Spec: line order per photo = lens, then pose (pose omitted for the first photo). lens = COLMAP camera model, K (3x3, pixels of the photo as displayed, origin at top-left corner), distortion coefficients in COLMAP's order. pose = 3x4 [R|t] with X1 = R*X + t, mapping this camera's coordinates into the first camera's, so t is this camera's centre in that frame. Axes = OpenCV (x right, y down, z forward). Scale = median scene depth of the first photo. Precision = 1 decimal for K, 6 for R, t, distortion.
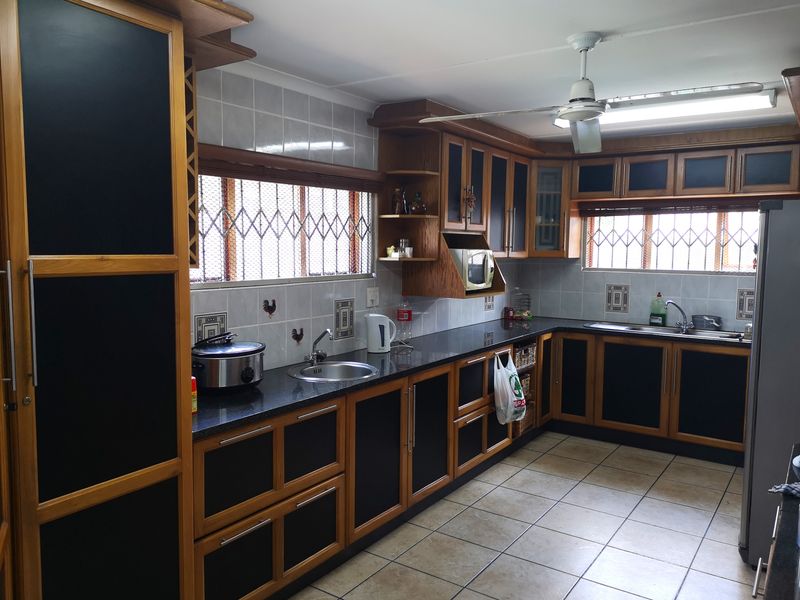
lens RADIAL K [[639.4, 0, 400.6], [0, 639.4, 299.8], [0, 0, 1]] dist [0.065790, -0.028279]
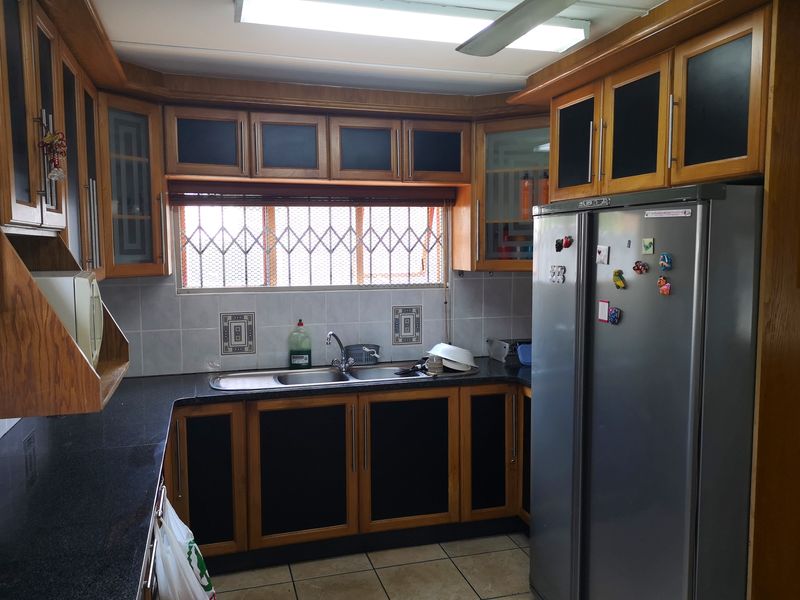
lens RADIAL K [[639.4, 0, 395.9], [0, 639.4, 301.8], [0, 0, 1]] dist [0.065790, -0.028279]
pose [[0.637029, -0.082873, 0.766372, -0.057836], [0.076848, 0.996079, 0.043835, -0.052045], [-0.767000, 0.030970, 0.640900, 0.476931]]
